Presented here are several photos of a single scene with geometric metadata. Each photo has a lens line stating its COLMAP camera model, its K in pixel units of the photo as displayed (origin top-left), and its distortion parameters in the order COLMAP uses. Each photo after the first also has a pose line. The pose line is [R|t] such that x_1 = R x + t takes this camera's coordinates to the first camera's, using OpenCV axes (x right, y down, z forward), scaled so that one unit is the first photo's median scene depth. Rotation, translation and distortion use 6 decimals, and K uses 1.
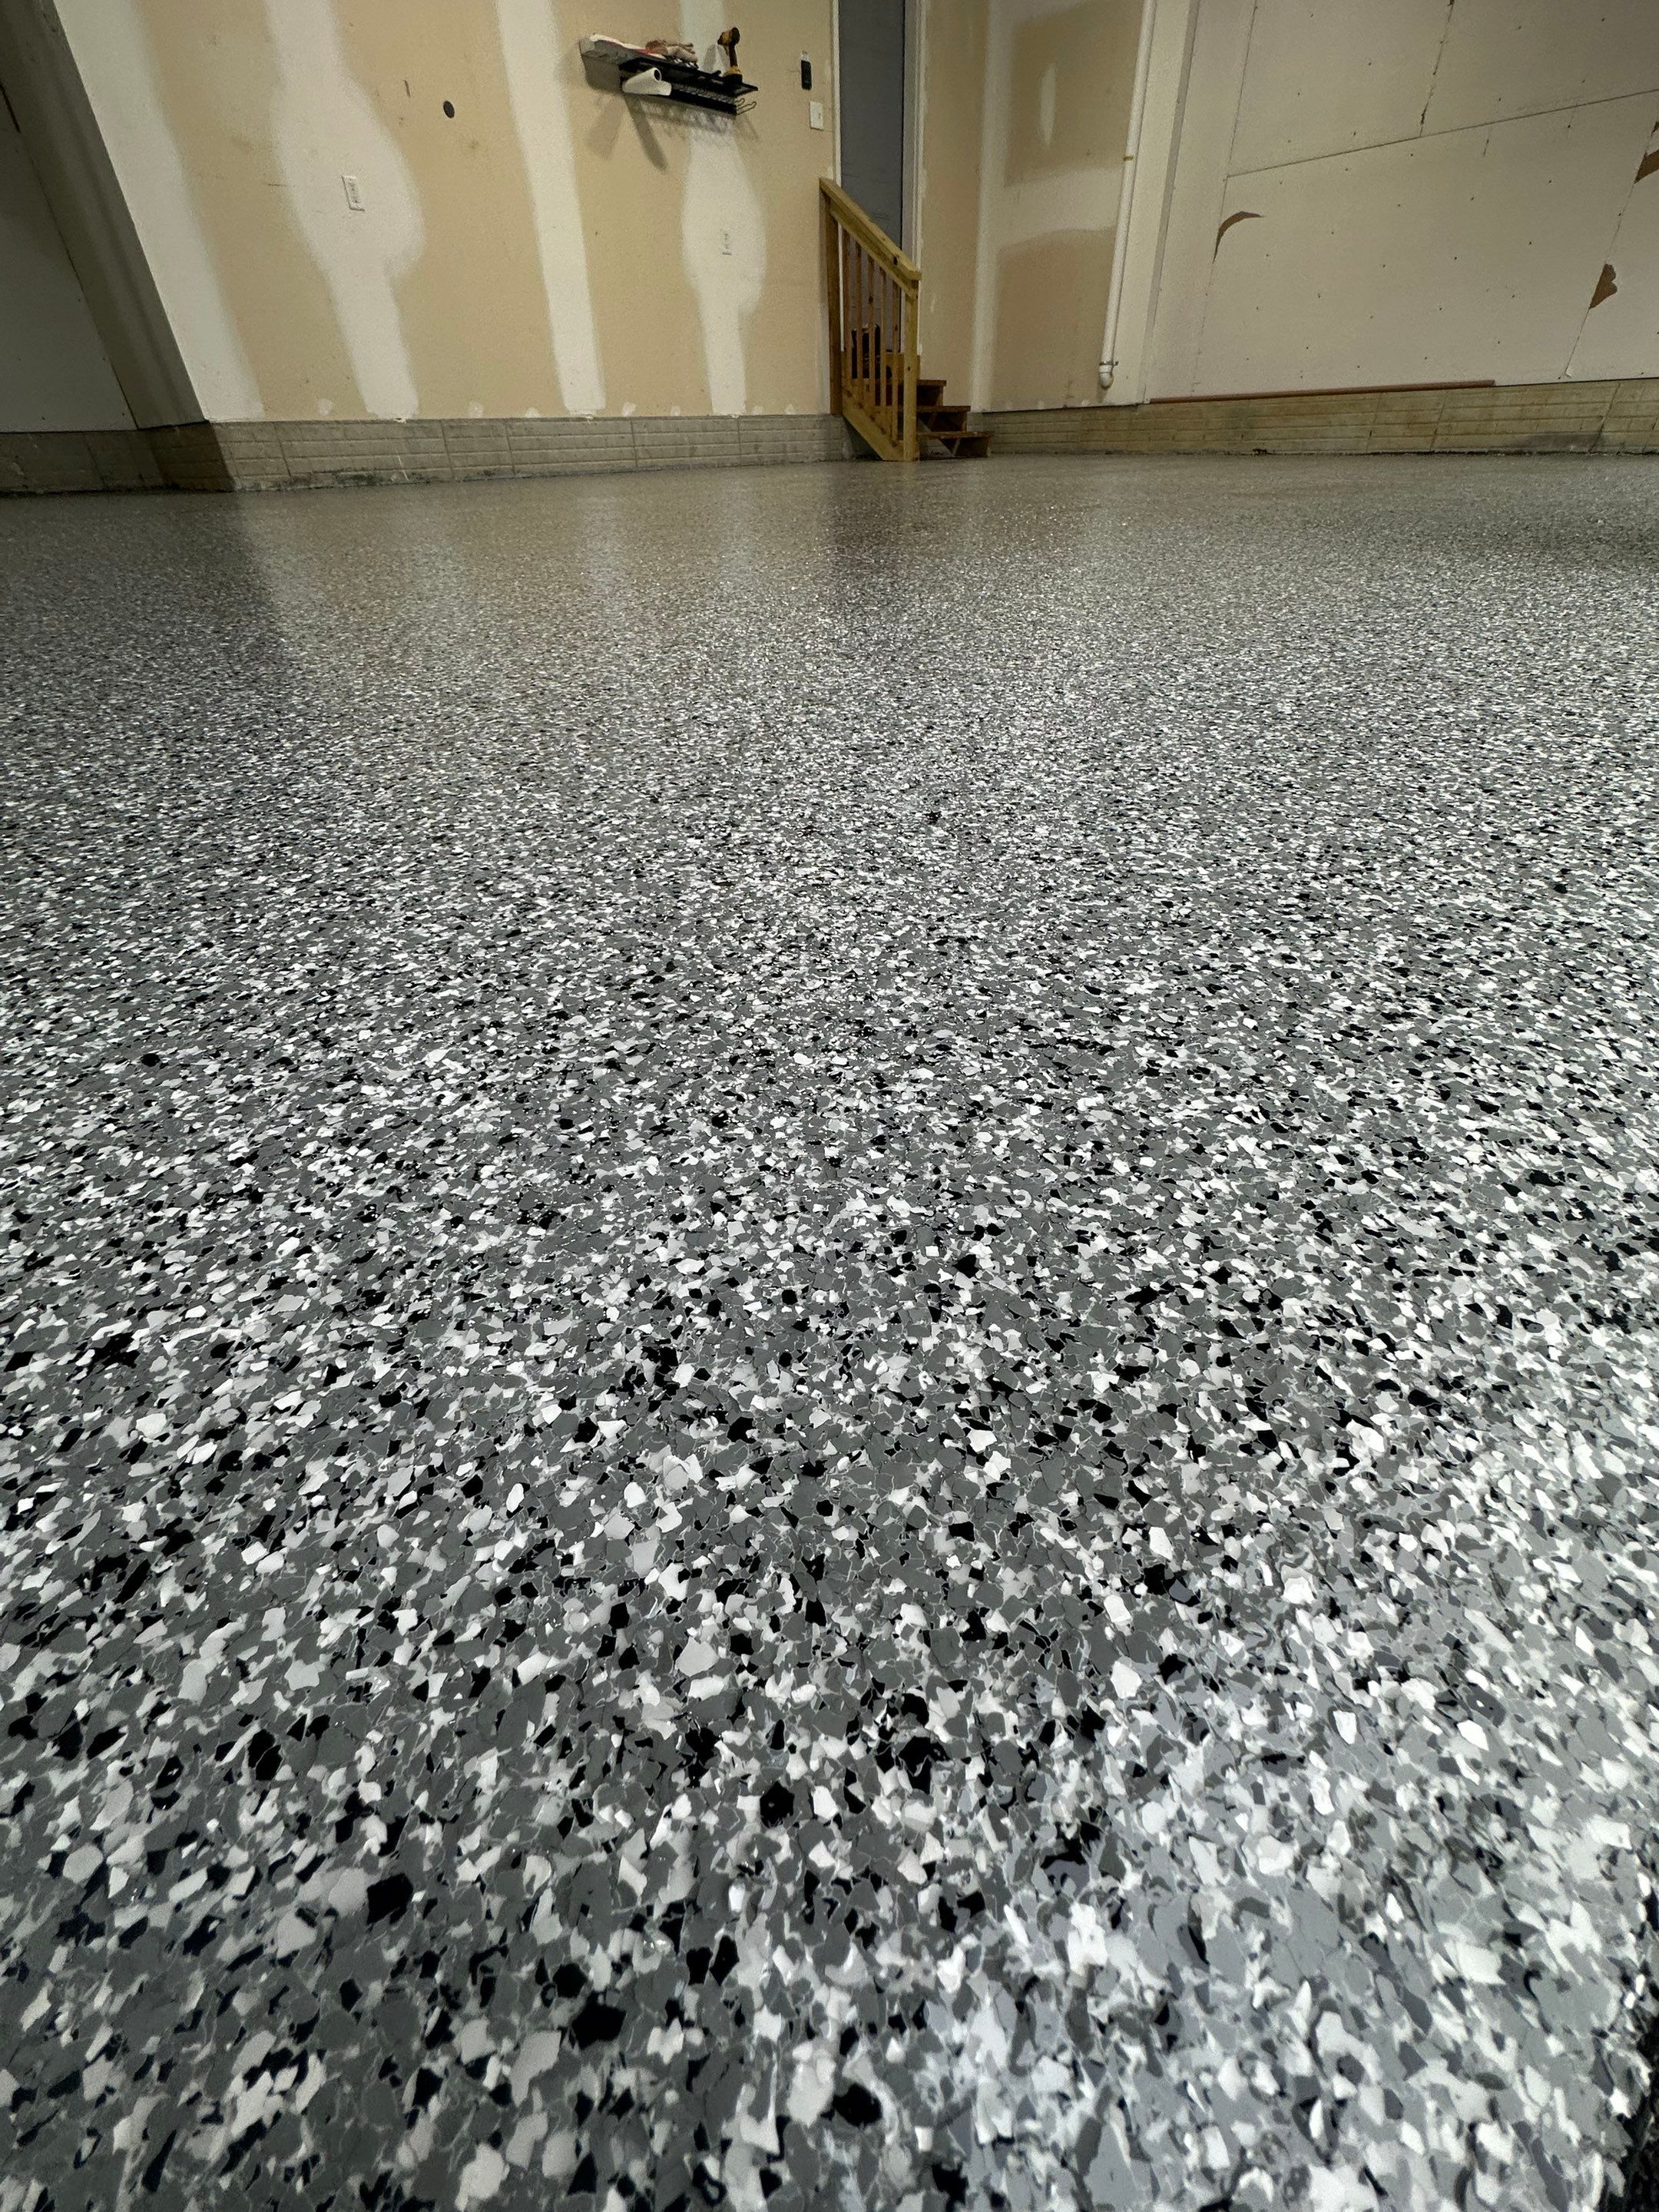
lens RADIAL K [[899.4, 0, 825.4], [0, 899.4, 1122.7], [0, 0, 1]] dist [-0.004007, 0.000876]
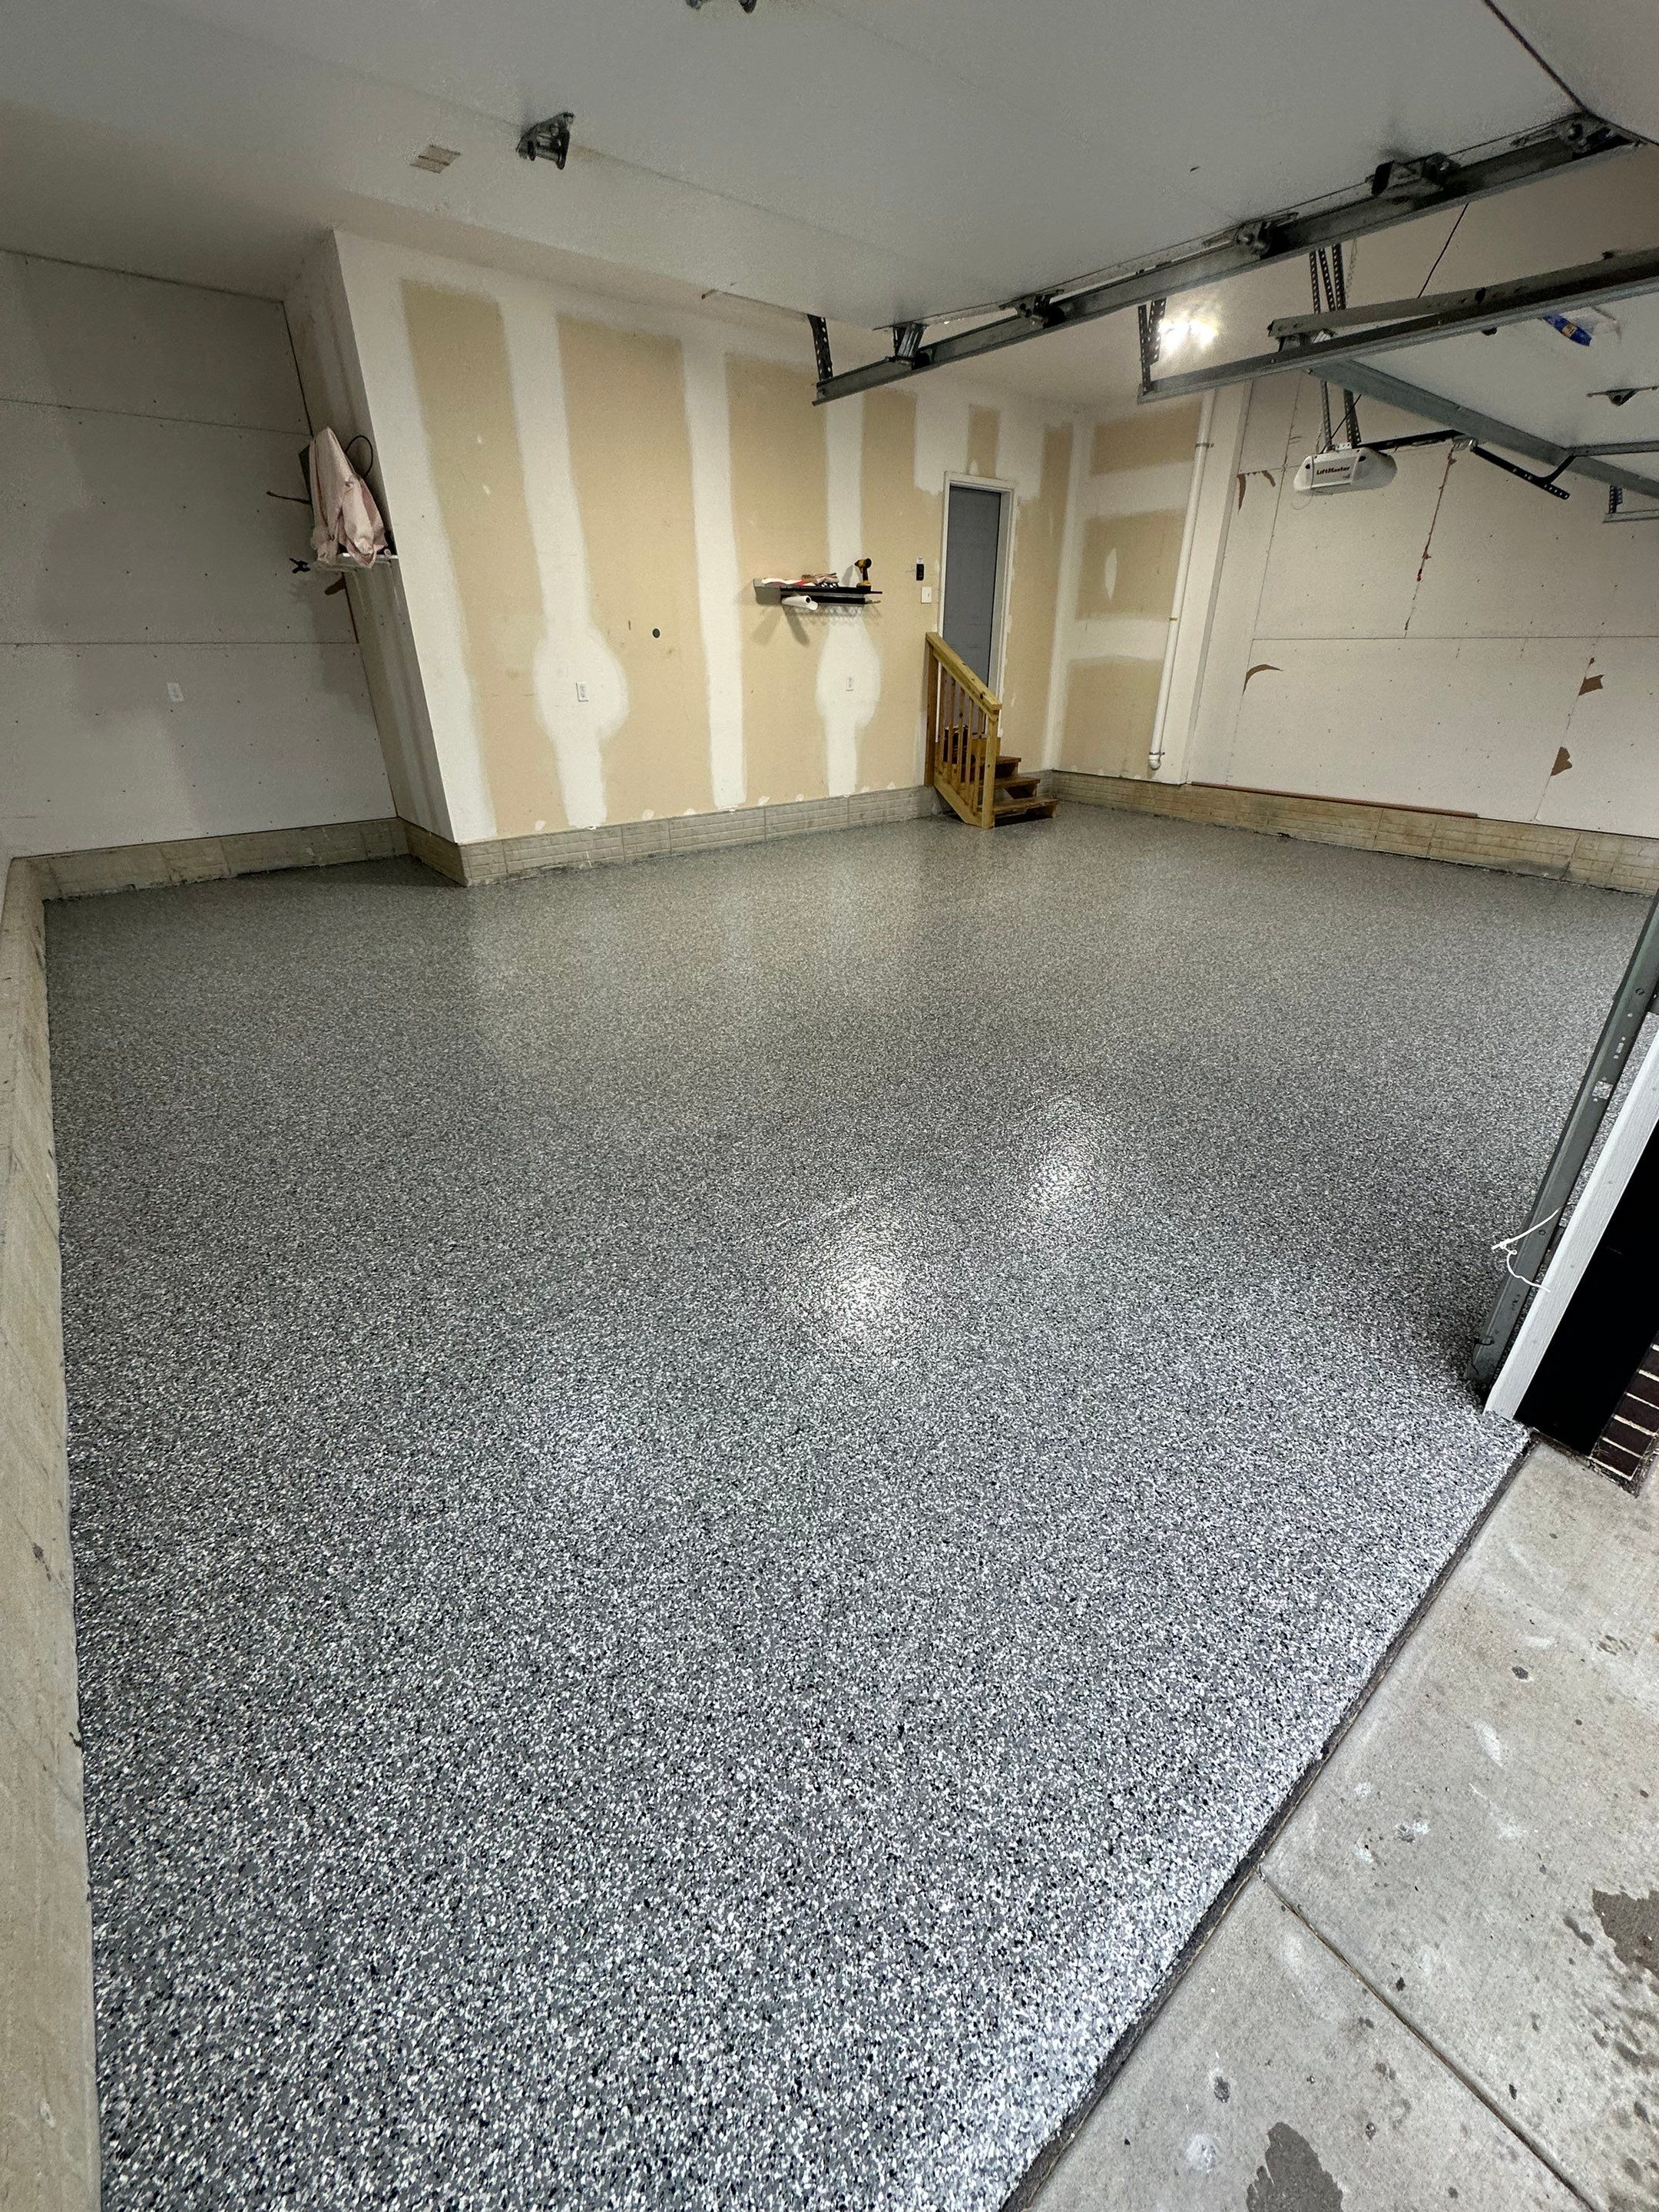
lens RADIAL K [[899.4, 0, 821.0], [0, 899.4, 1117.1], [0, 0, 1]] dist [-0.004007, 0.000876]
pose [[0.994129, 0.070995, -0.081656, -0.024824], [-0.083410, 0.983527, -0.160368, -2.041546], [0.068926, 0.166238, 0.983674, -2.270590]]
